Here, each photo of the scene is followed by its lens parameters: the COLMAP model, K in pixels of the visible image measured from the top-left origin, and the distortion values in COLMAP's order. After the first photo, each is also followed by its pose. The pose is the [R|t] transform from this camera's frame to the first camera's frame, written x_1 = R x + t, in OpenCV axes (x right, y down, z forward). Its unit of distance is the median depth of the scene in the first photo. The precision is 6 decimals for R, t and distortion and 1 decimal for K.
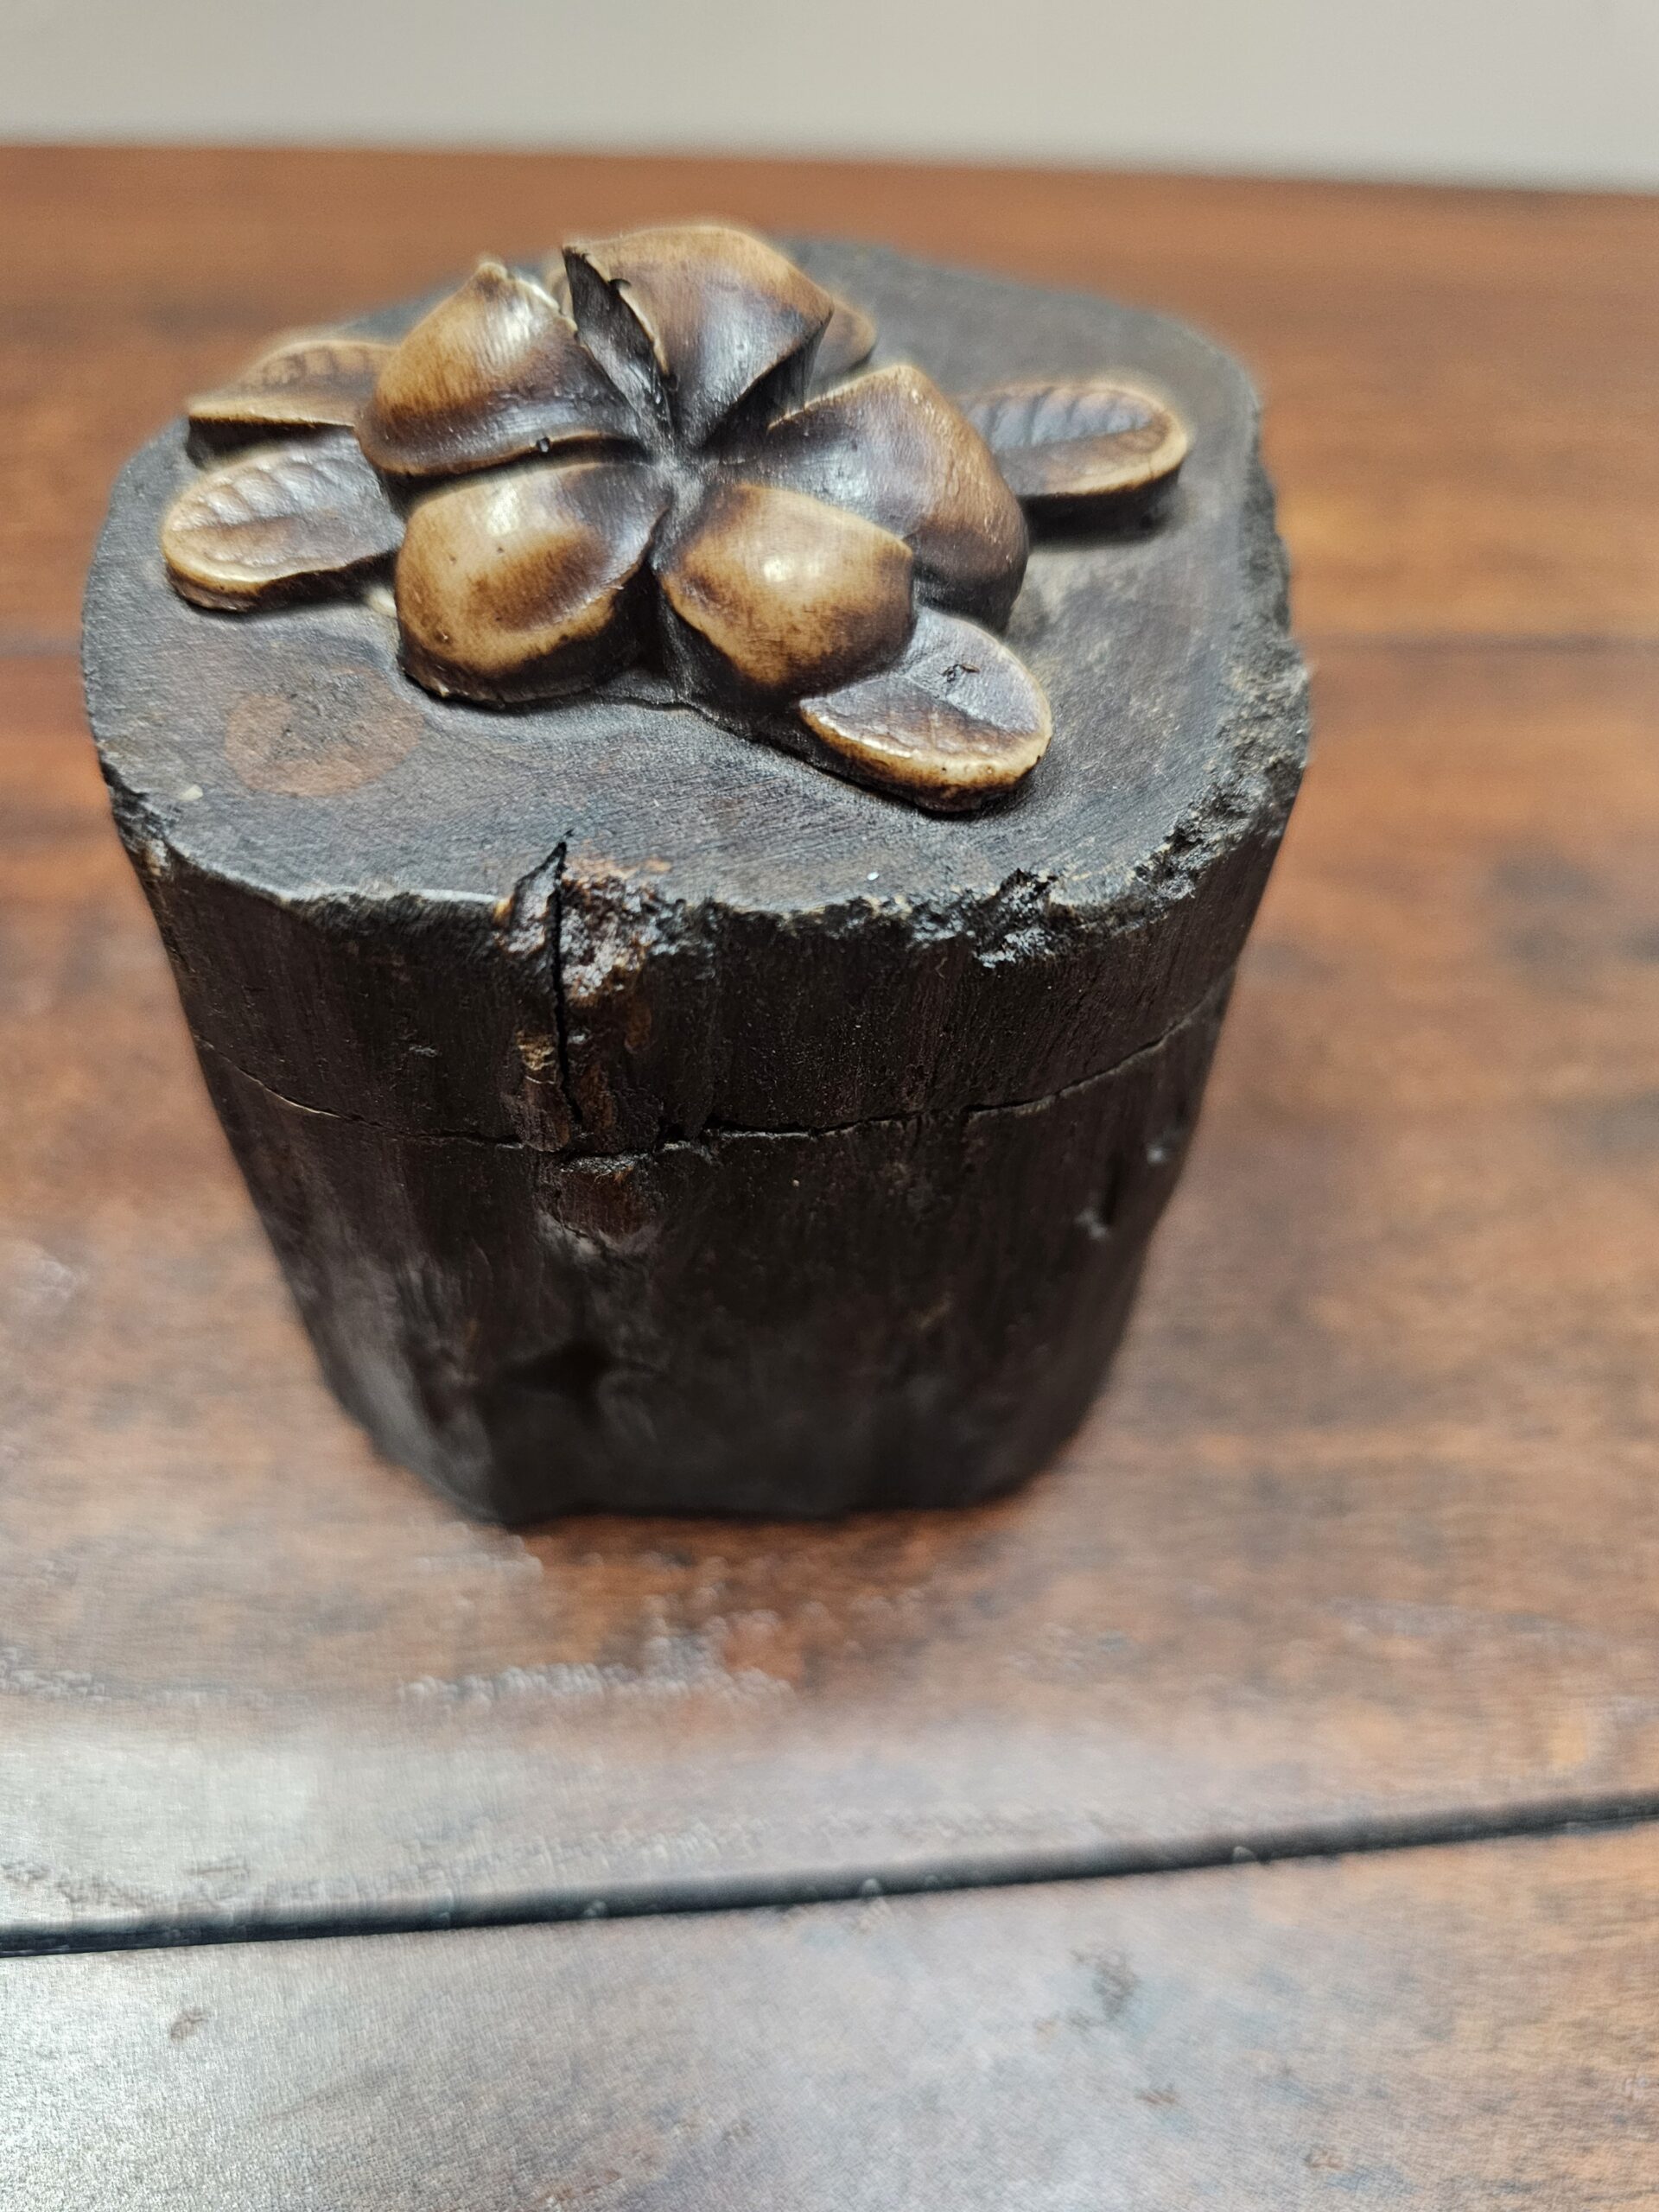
lens RADIAL K [[1576.8, 0, 829.5], [0, 1576.8, 1106.0], [0, 0, 1]] dist [0.000503, -0.000784]
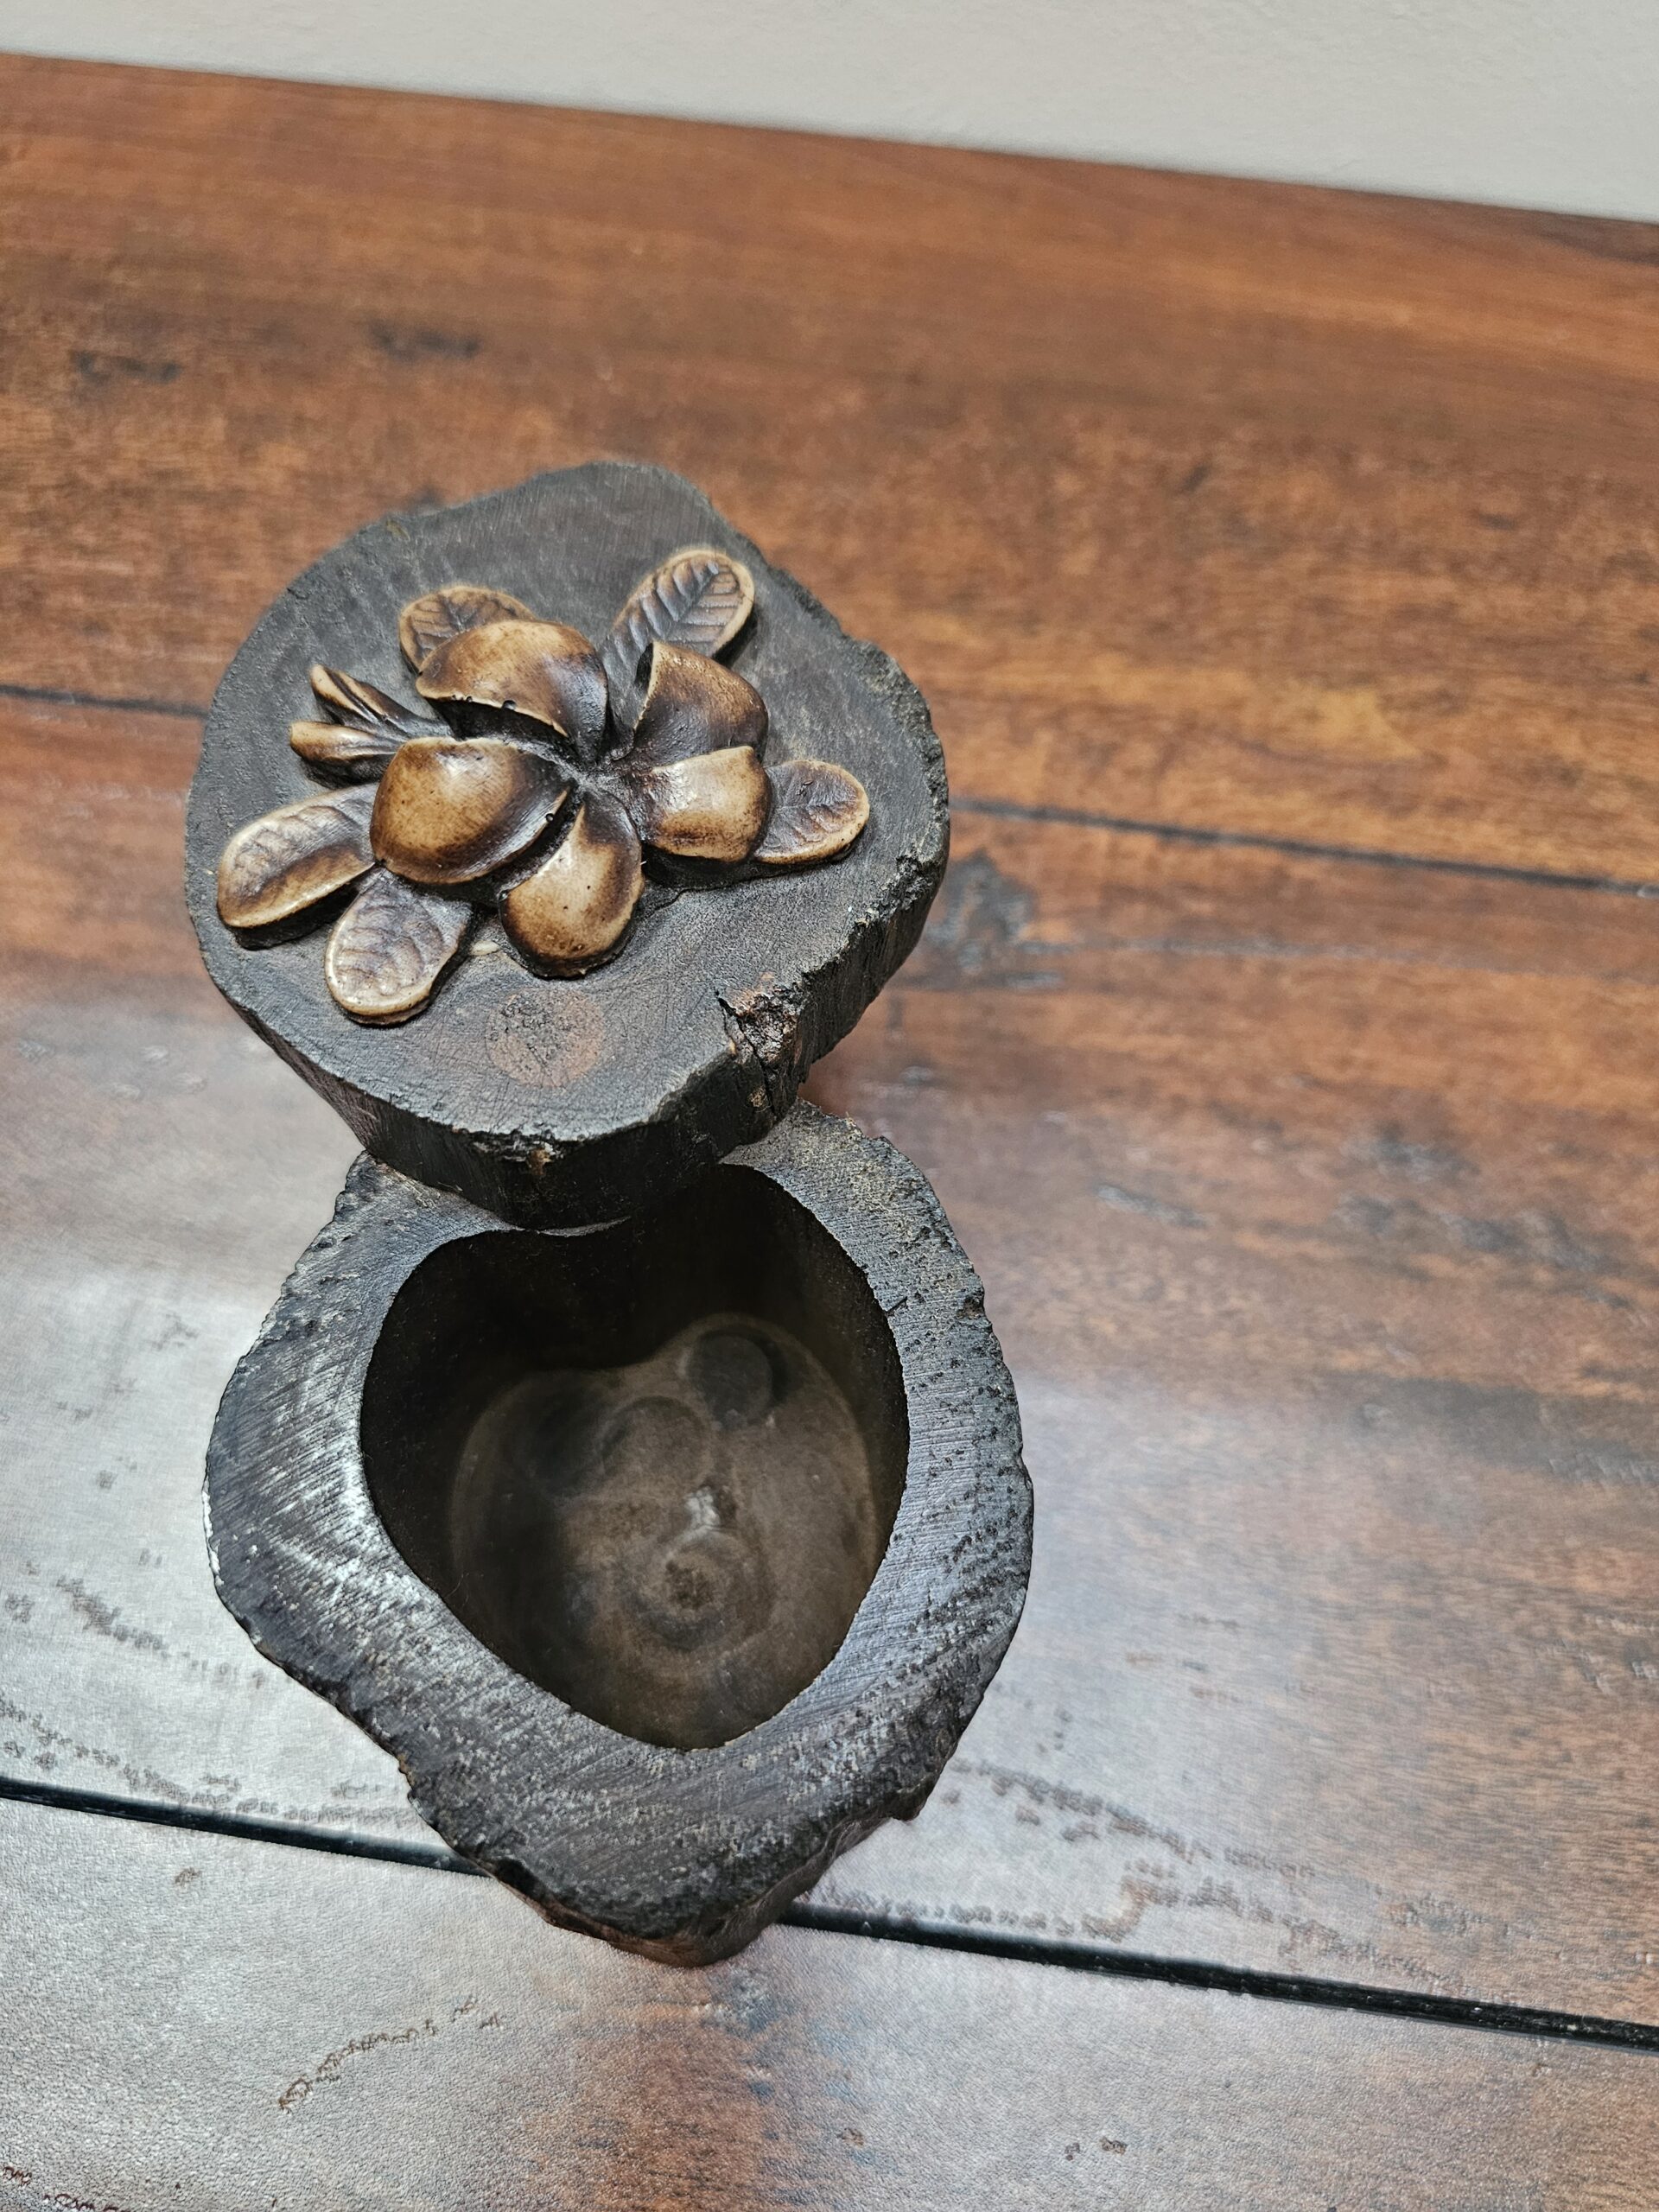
lens RADIAL K [[1576.8, 0, 829.5], [0, 1576.8, 1106.0], [0, 0, 1]] dist [0.000503, -0.000784]
pose [[0.702238, -0.642867, 0.305915, -0.694421], [0.561083, 0.764233, 0.318015, -0.562457], [-0.438232, -0.051678, 0.897375, -0.658200]]
